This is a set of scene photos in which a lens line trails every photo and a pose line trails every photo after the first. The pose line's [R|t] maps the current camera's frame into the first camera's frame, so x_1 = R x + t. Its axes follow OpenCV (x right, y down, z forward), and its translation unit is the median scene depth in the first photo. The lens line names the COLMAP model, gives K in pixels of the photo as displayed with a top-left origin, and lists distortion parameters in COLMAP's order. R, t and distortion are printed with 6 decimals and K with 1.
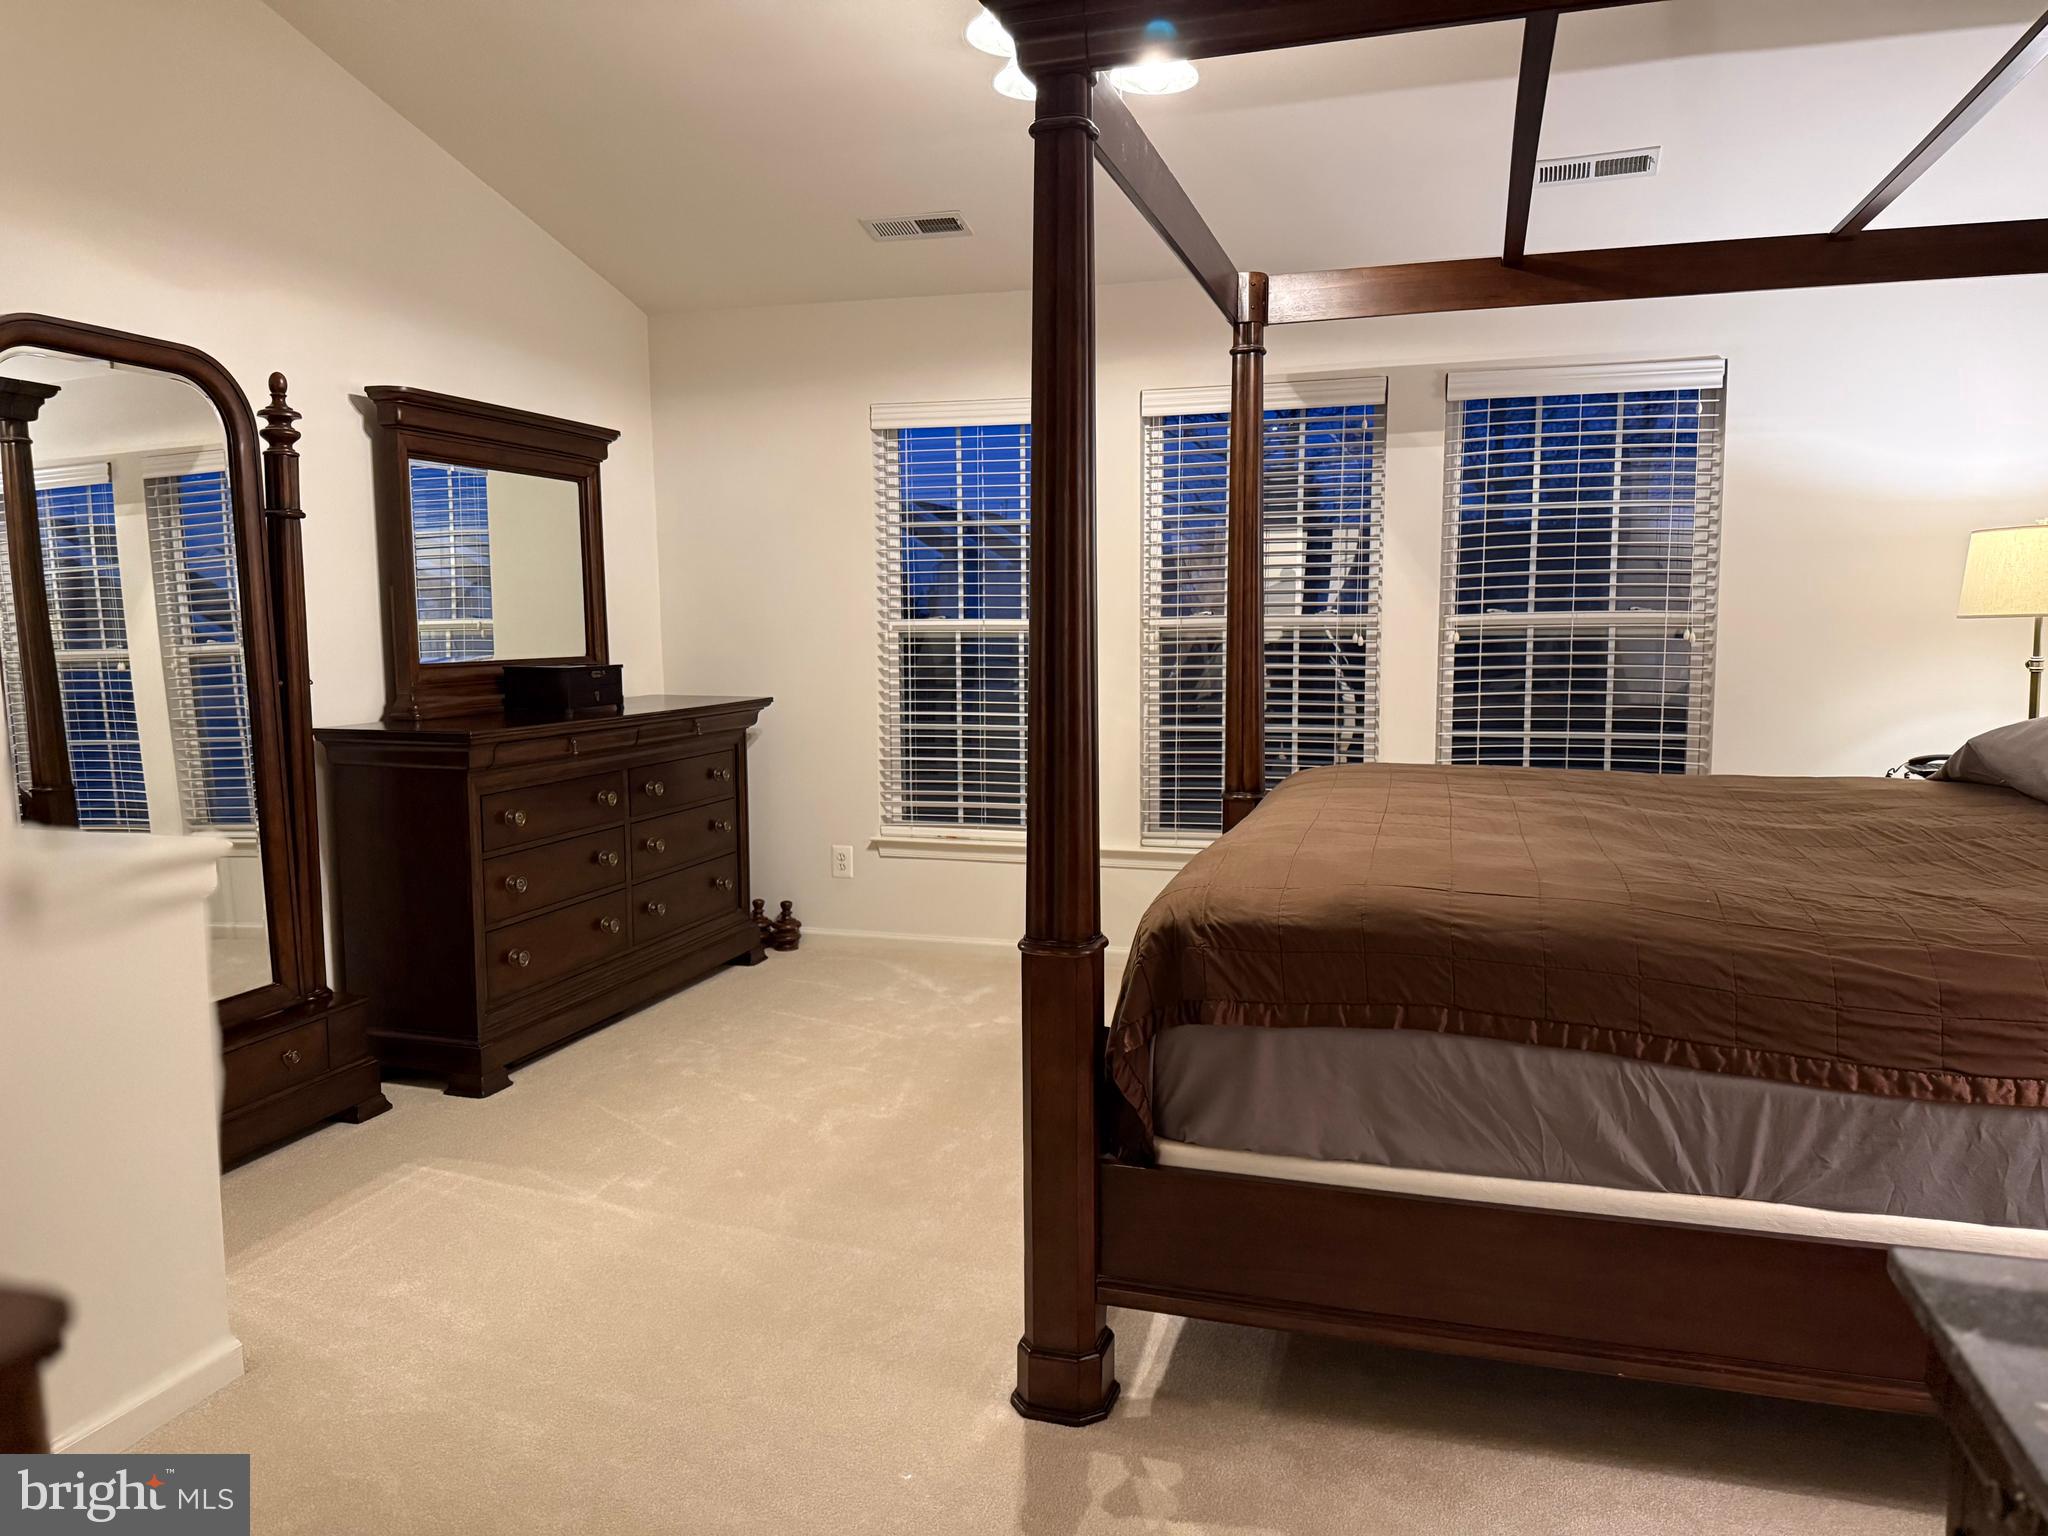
lens RADIAL K [[1456.8, 0, 1024.0], [0, 1456.8, 768.0], [0, 0, 1]] dist [0.106926, -0.094549]
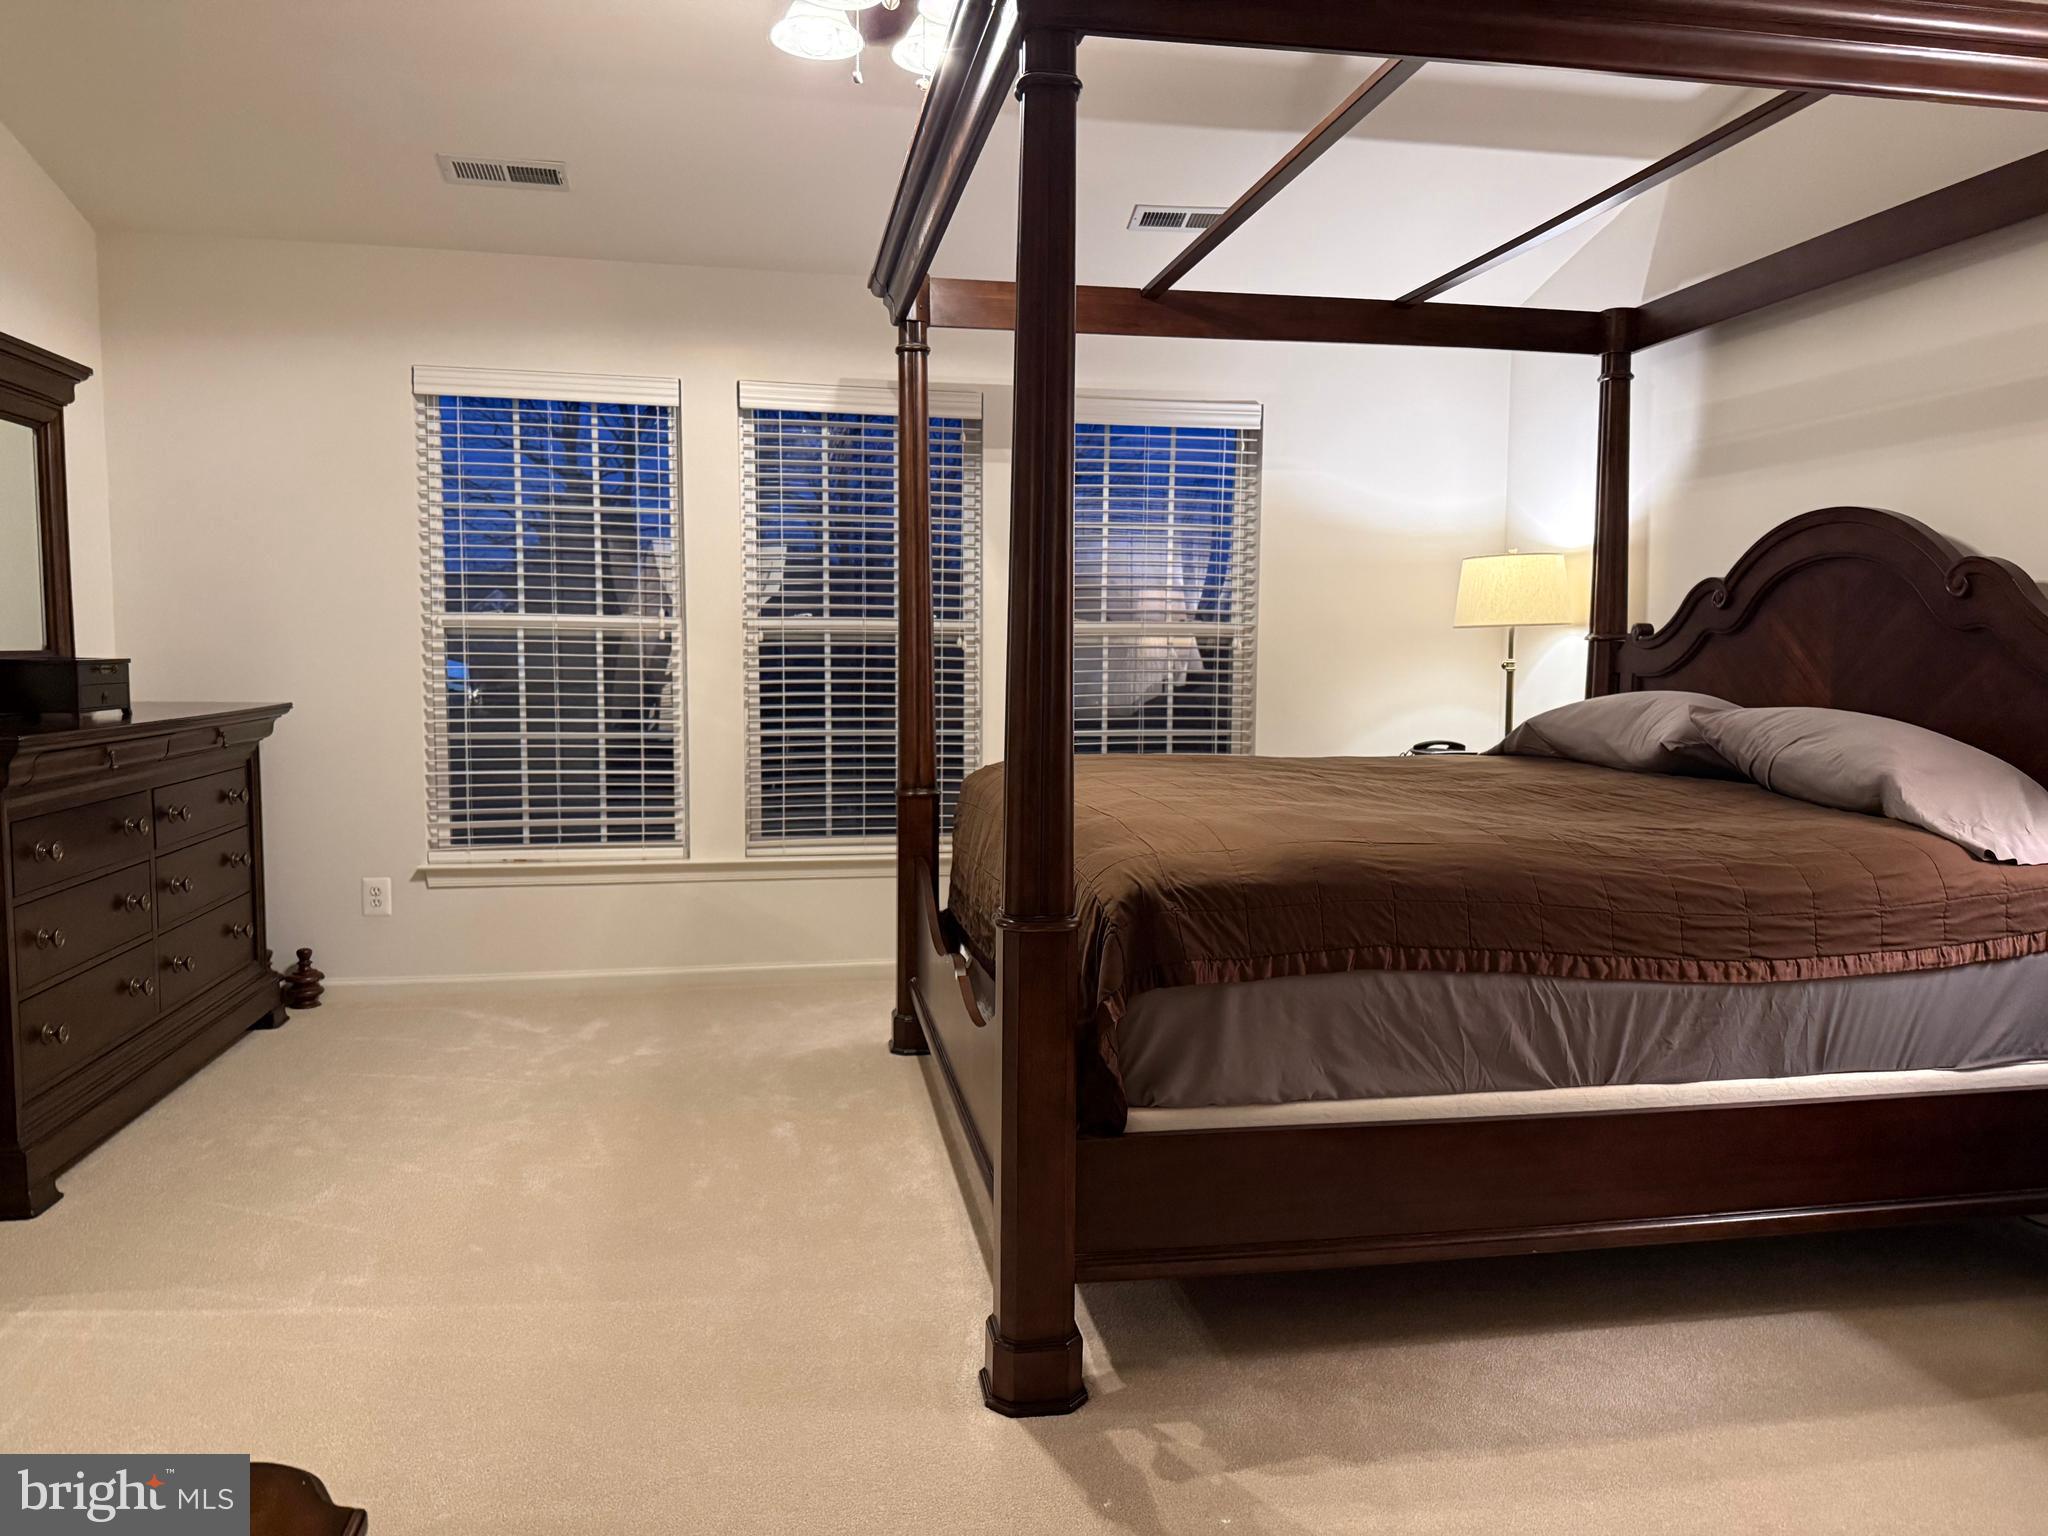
lens RADIAL K [[1474.5, 0, 1026.2], [0, 1474.5, 755.2], [0, 0, 1]] dist [0.115320, -0.147122]
pose [[0.892254, -0.020586, 0.451064, -0.408590], [0.033916, 0.999194, -0.021488, 0.030678], [-0.450258, 0.034471, 0.892233, 0.112793]]
